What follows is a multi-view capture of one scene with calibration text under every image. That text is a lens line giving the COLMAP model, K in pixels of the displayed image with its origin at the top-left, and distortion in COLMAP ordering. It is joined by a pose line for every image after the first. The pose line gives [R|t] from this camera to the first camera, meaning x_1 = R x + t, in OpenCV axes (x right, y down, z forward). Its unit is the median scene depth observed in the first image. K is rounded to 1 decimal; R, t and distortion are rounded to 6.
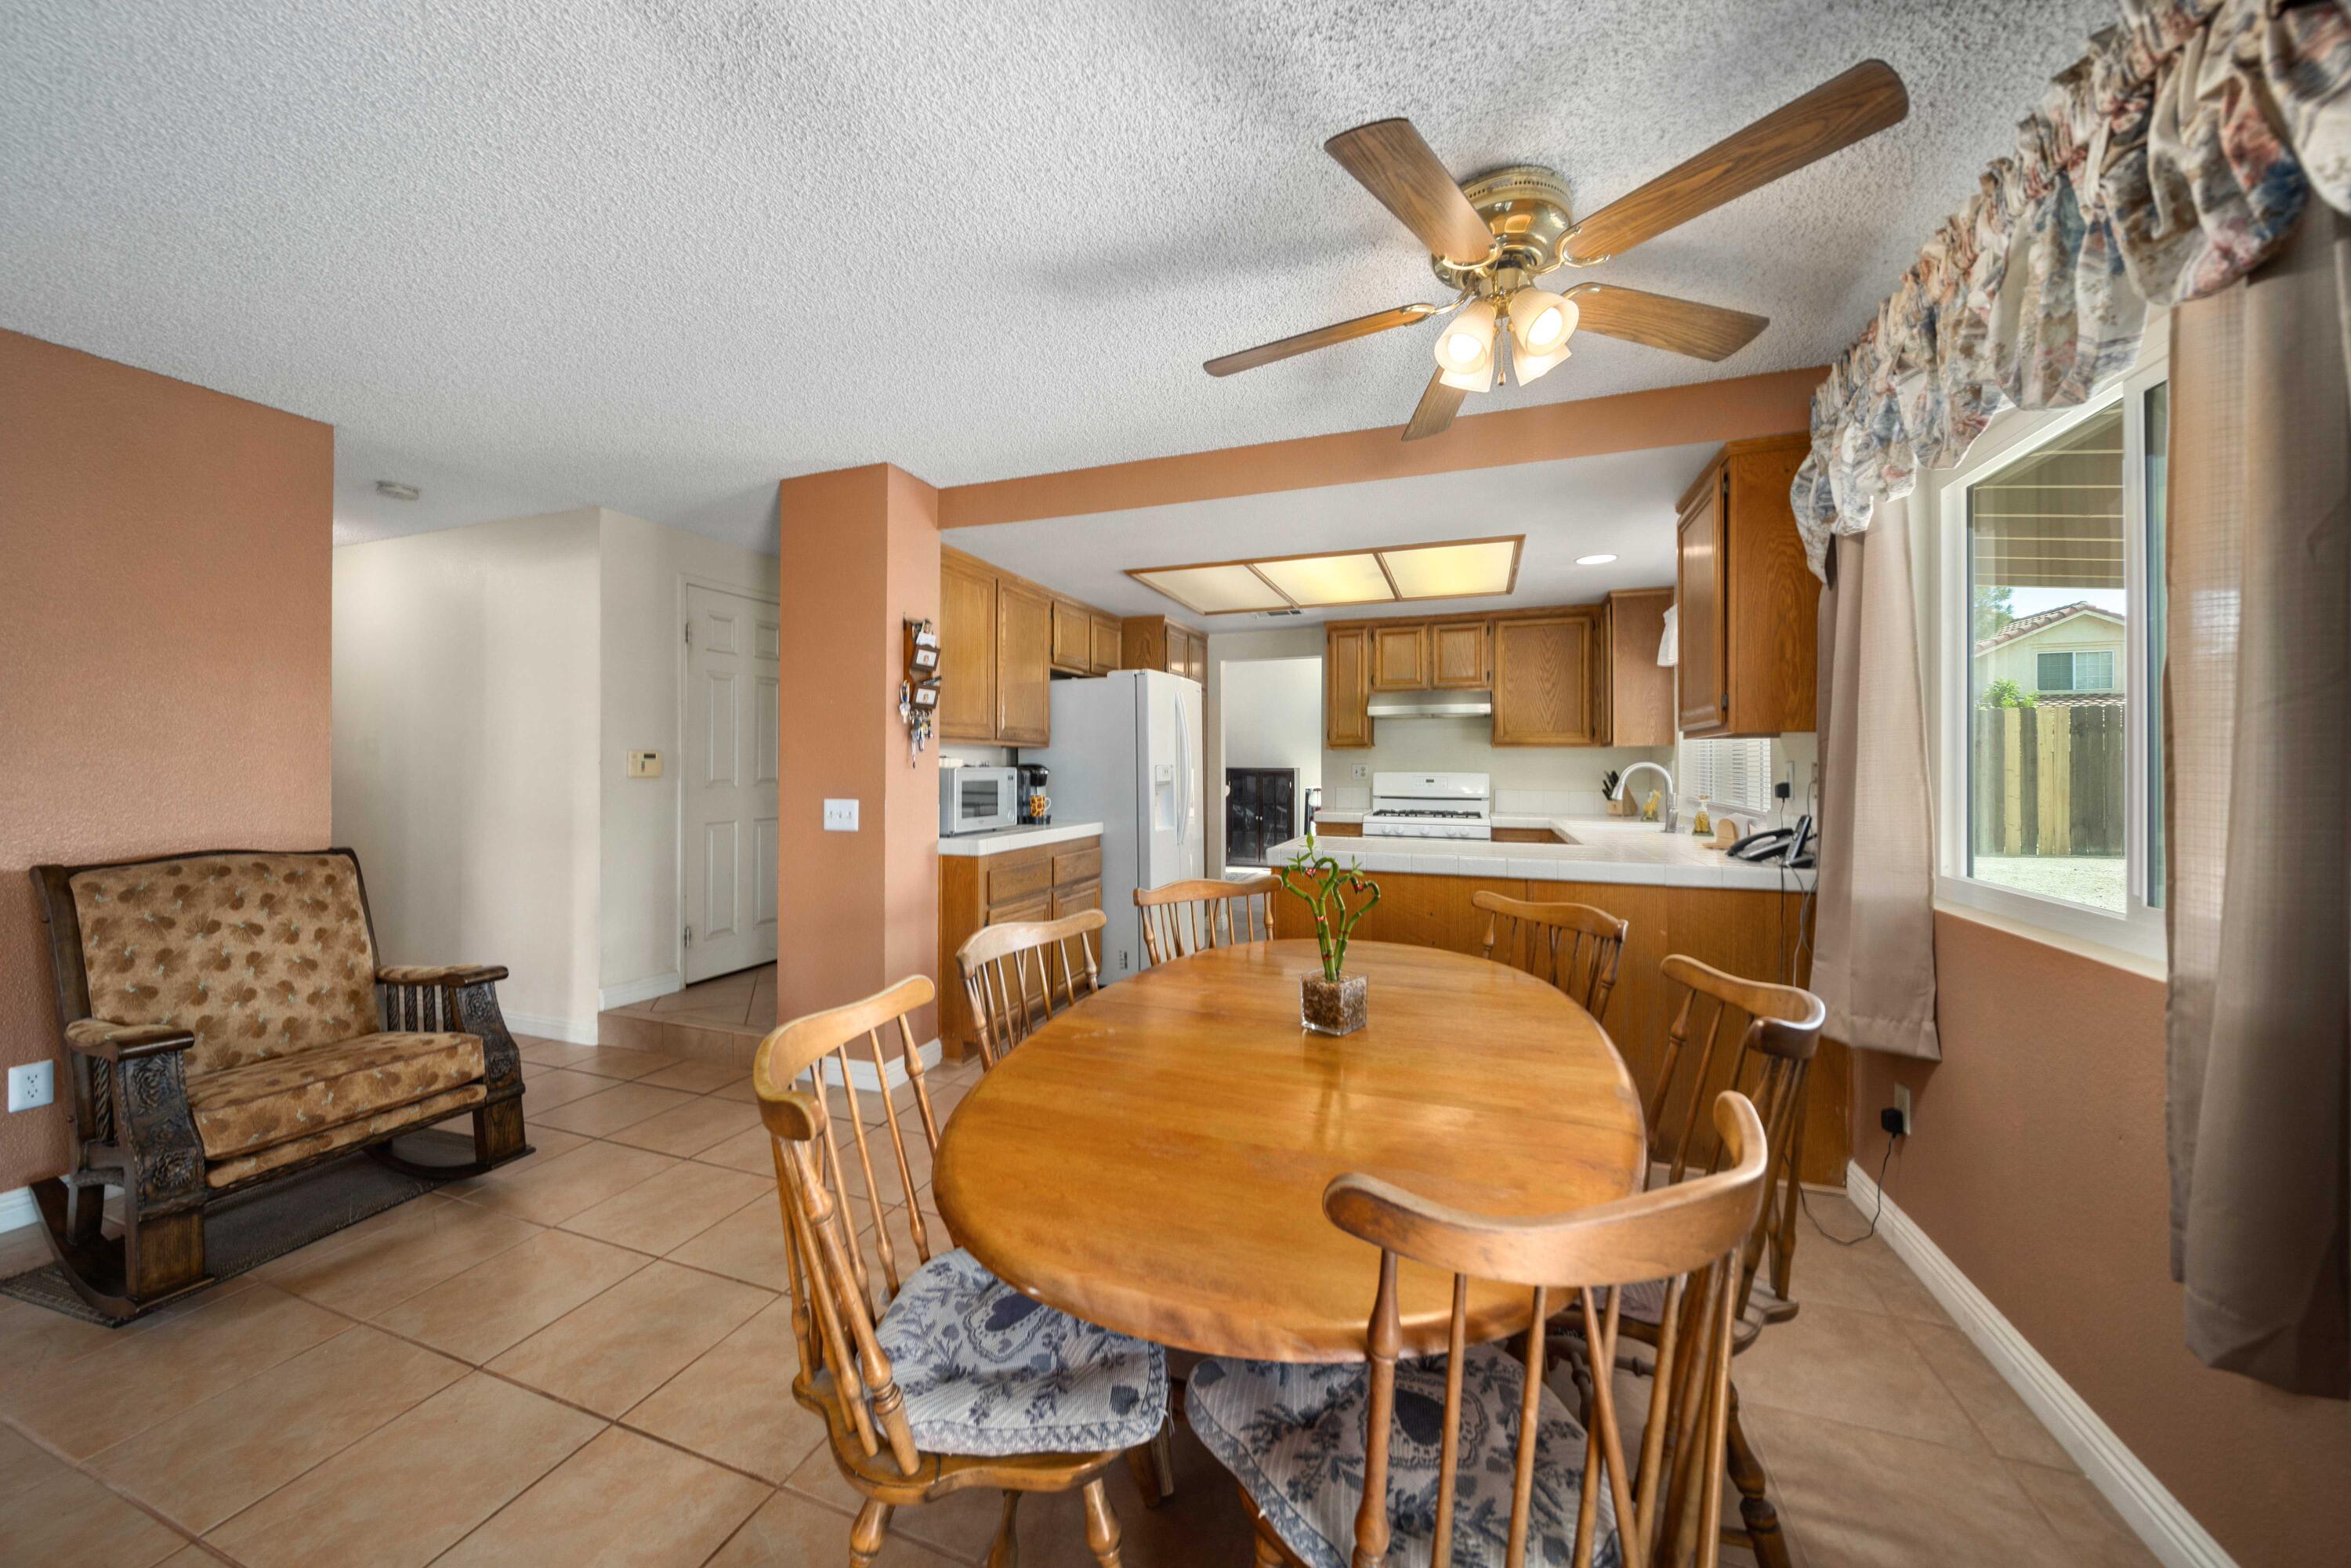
lens RADIAL K [[825.1, 0, 1174.1], [0, 825.1, 762.2], [0, 0, 1]] dist [-0.000021, -0.000363]
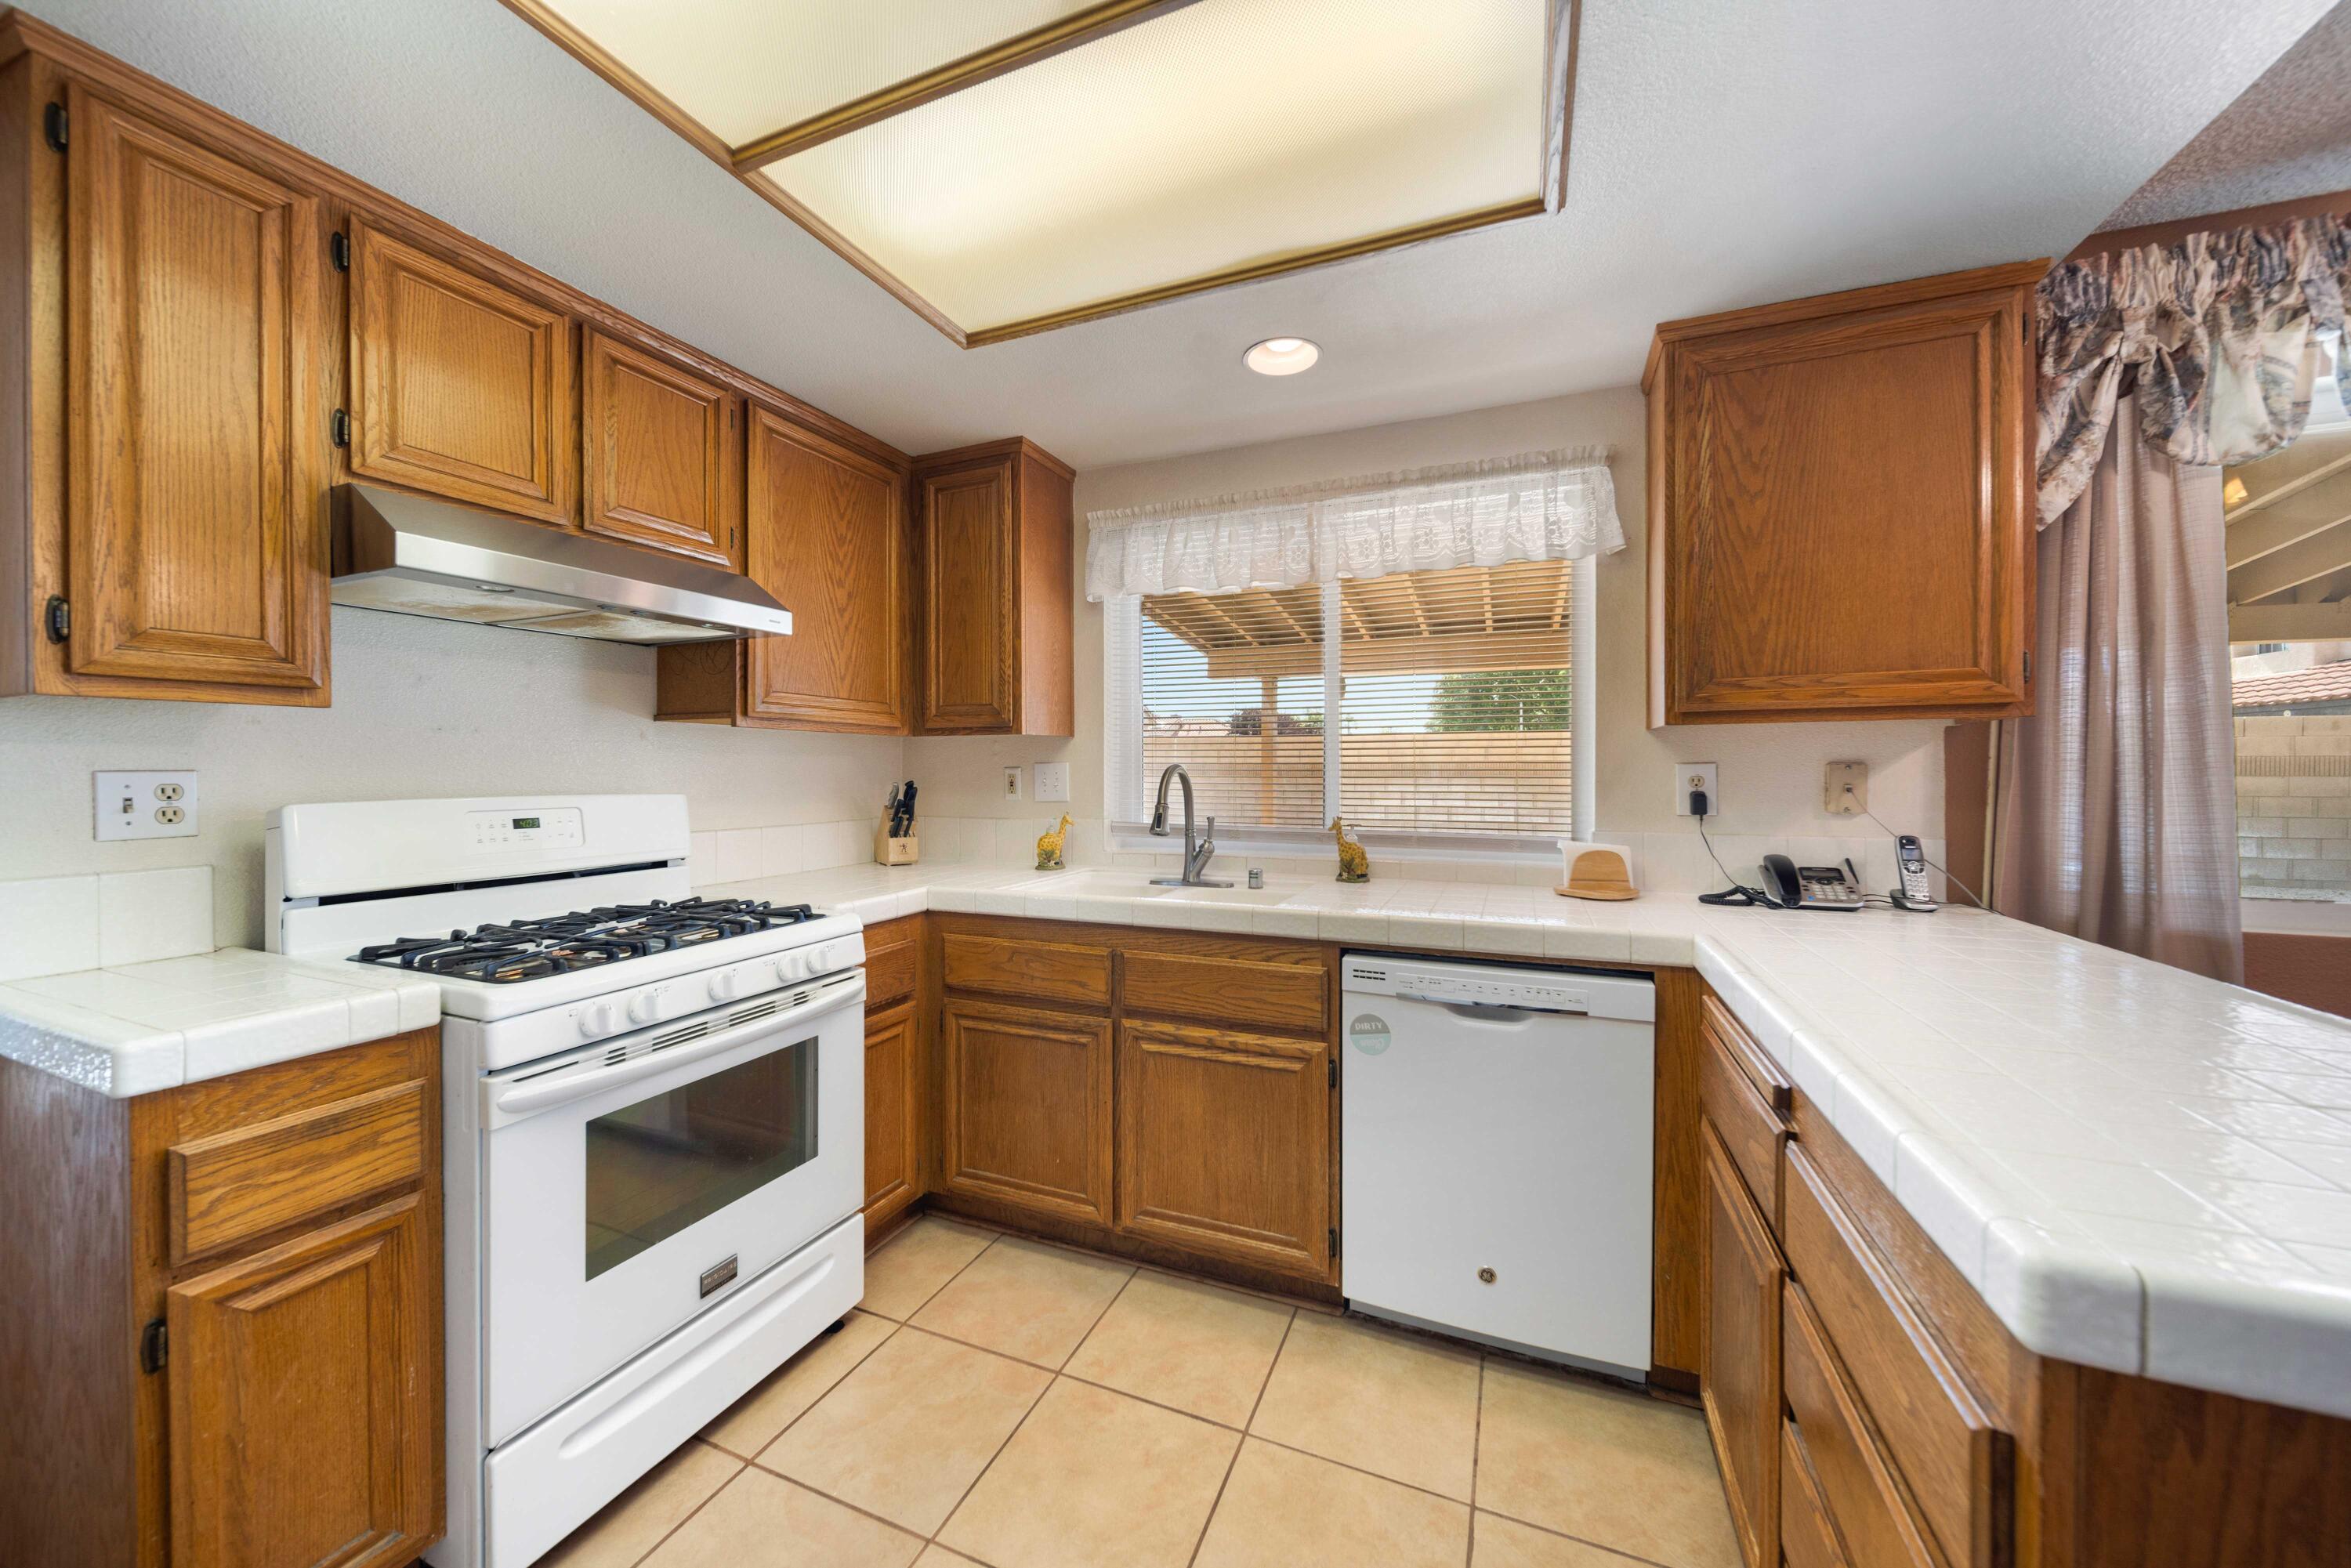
lens RADIAL K [[833.3, 0, 1173.0], [0, 833.3, 770.2], [0, 0, 1]] dist [0.001677, -0.001387]
pose [[0.041598, -0.006545, 0.999113, 0.001273], [0.000925, 0.999978, 0.006513, 0.000764], [-0.999134, 0.000653, 0.041603, 0.798156]]
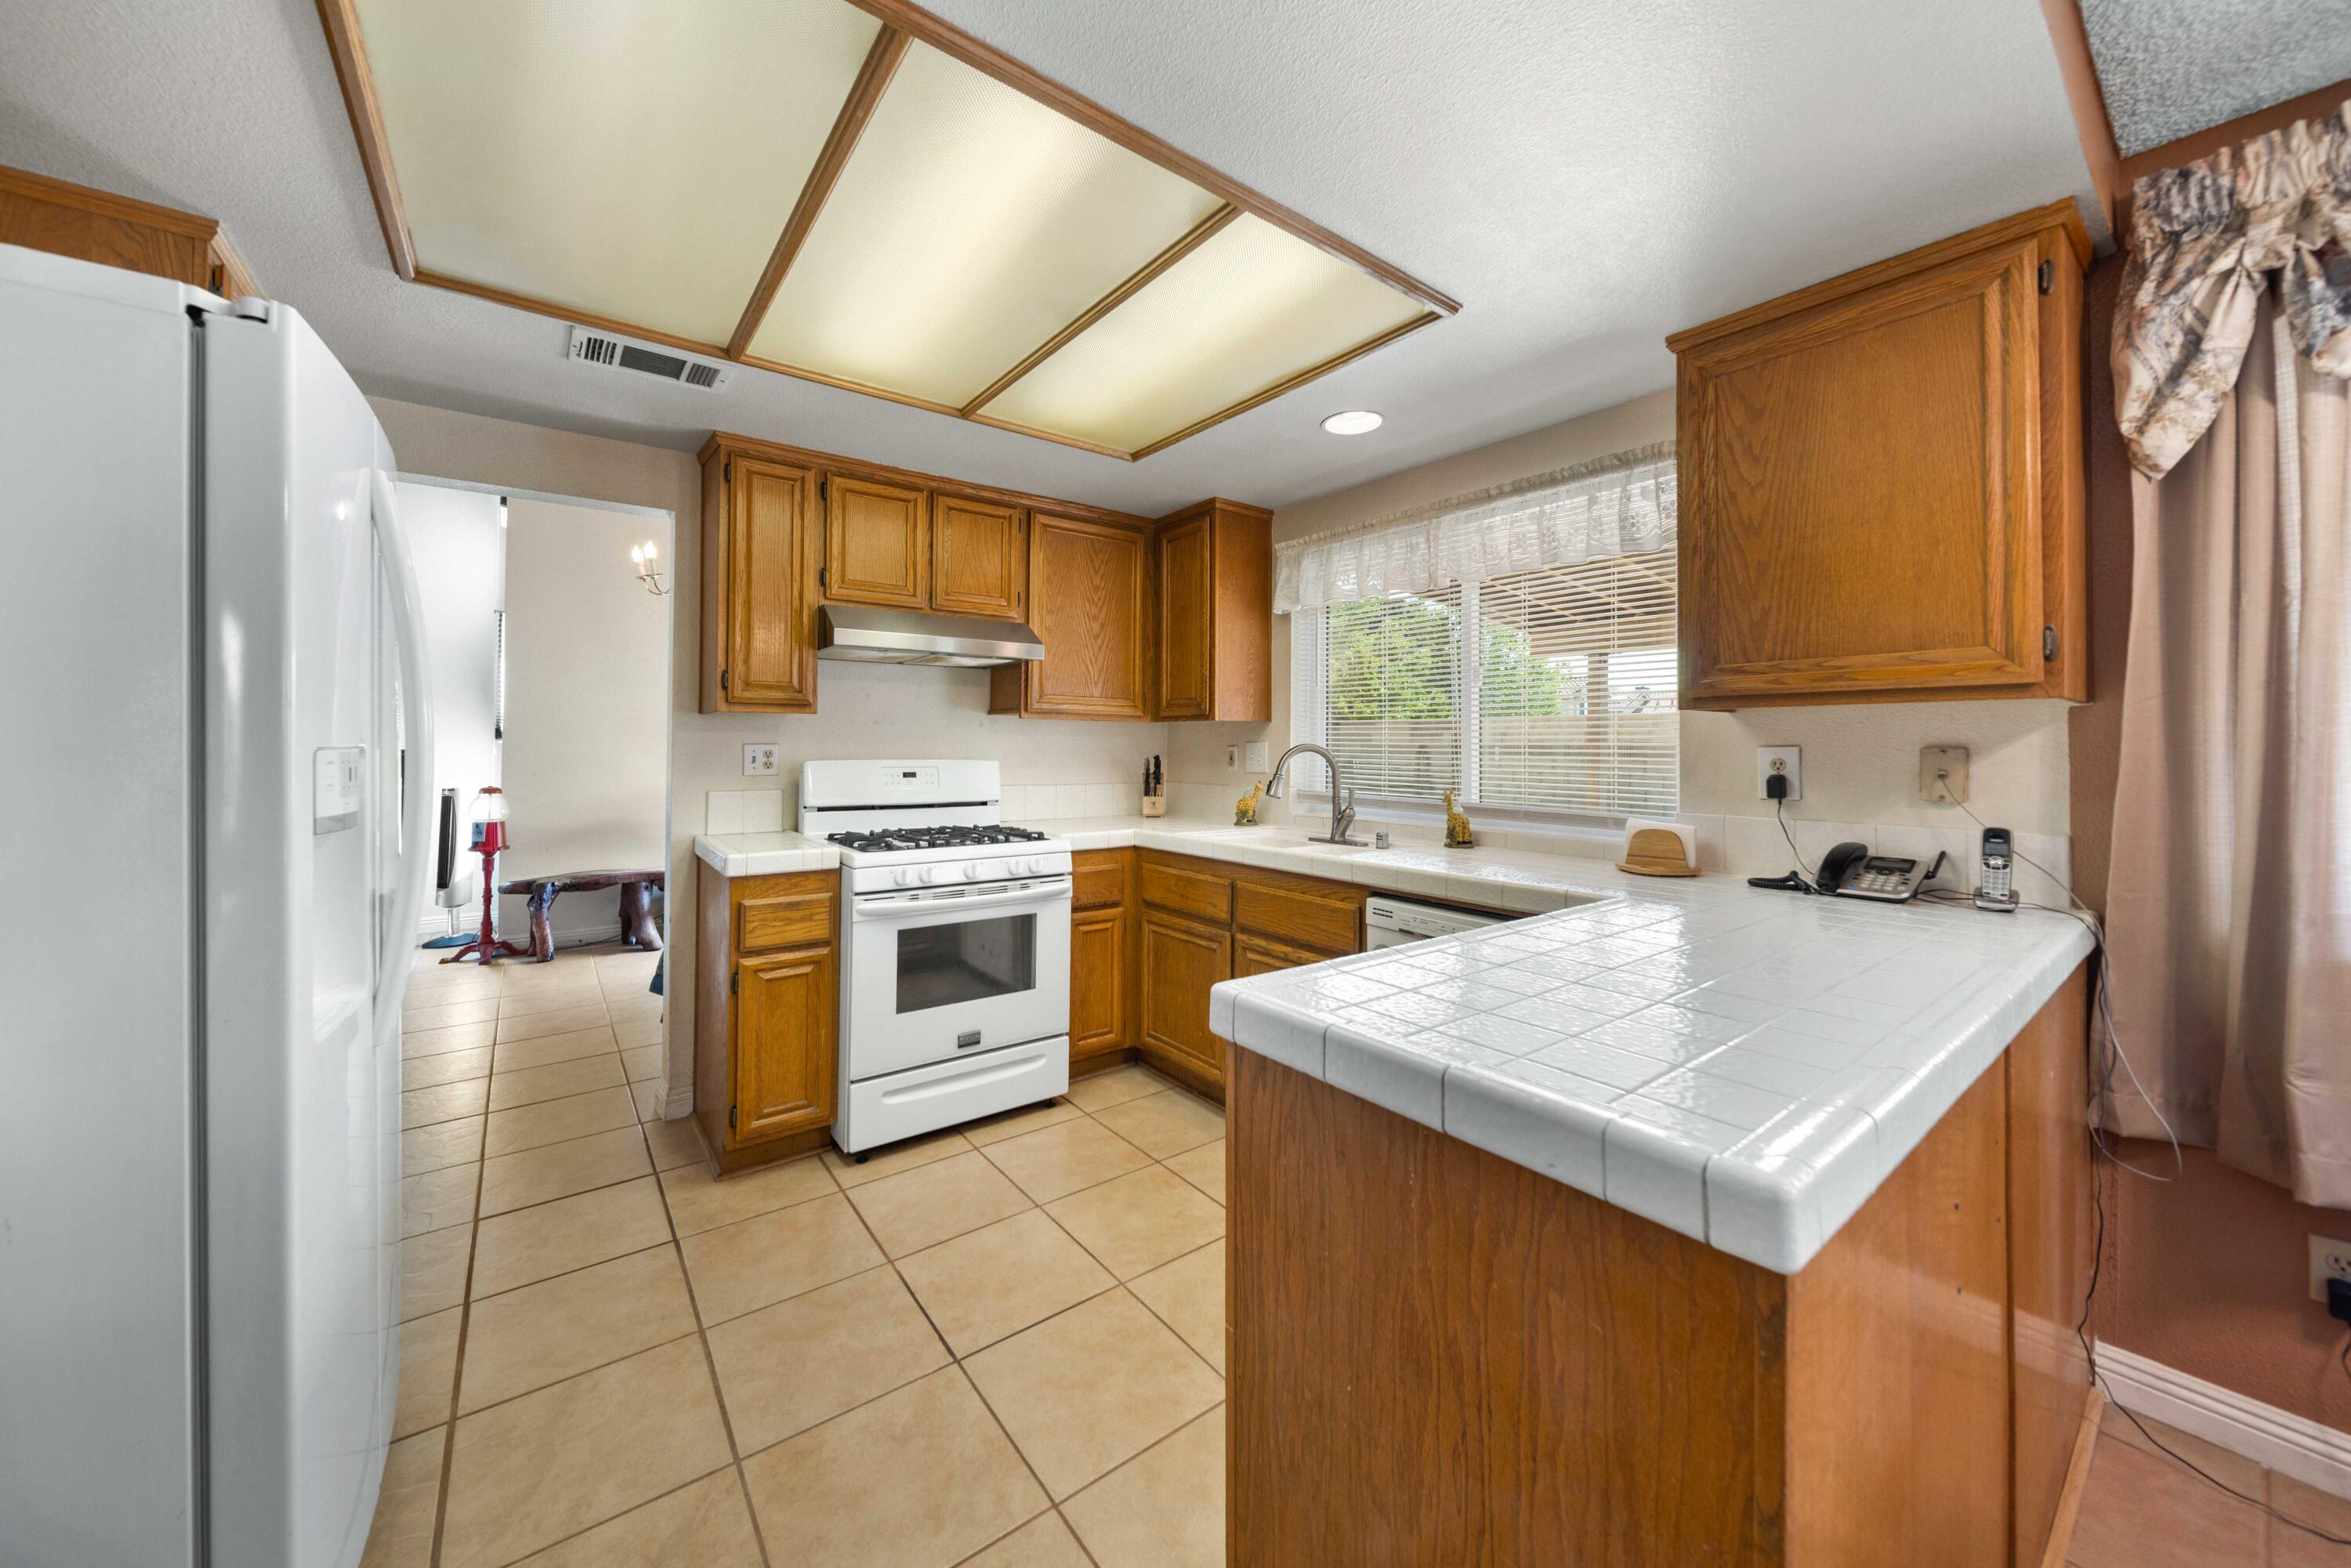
lens RADIAL K [[836.0, 0, 1162.7], [0, 836.0, 730.7], [0, 0, 1]] dist [-0.001033, -0.000305]
pose [[0.544852, 0.013903, 0.838417, -0.078919], [-0.005069, 0.999899, -0.013287, -0.000376], [-0.838517, 0.002990, 0.544868, 0.589776]]
